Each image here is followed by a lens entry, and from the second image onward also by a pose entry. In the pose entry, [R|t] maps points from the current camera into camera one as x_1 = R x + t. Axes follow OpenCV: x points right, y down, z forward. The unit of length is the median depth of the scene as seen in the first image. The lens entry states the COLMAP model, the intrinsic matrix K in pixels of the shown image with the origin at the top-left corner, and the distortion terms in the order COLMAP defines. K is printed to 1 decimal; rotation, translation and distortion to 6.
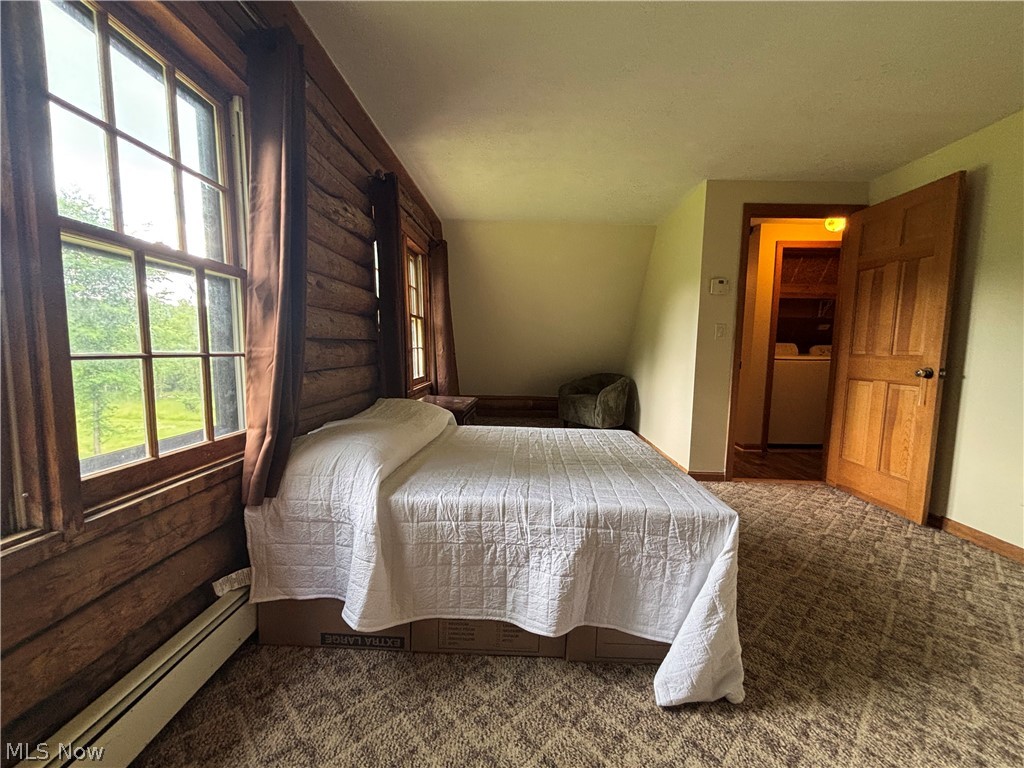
lens RADIAL K [[411.9, 0, 512.8], [0, 411.9, 383.2], [0, 0, 1]] dist [0.002552, -0.000324]
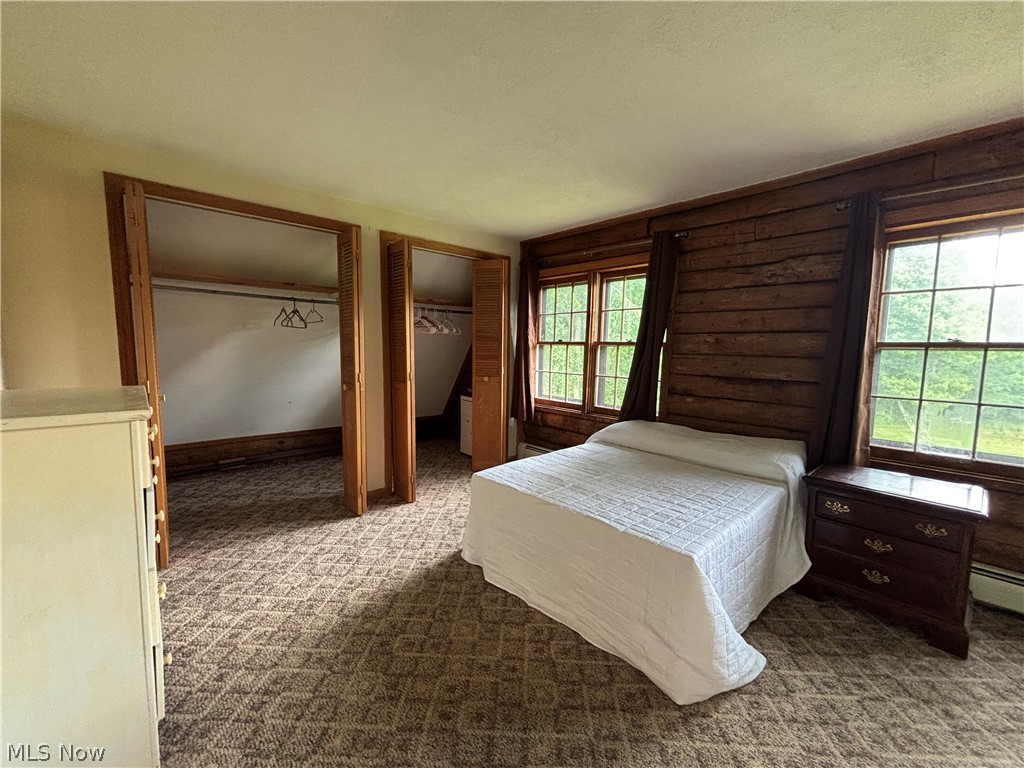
lens RADIAL K [[411.9, 0, 510.8], [0, 411.9, 383.4], [0, 0, 1]] dist [0.002552, -0.000324]
pose [[-0.718527, 0.043404, -0.694143, 0.585733], [-0.087791, 0.984407, 0.152430, -0.129327], [0.689936, 0.170464, -0.703513, 0.818386]]
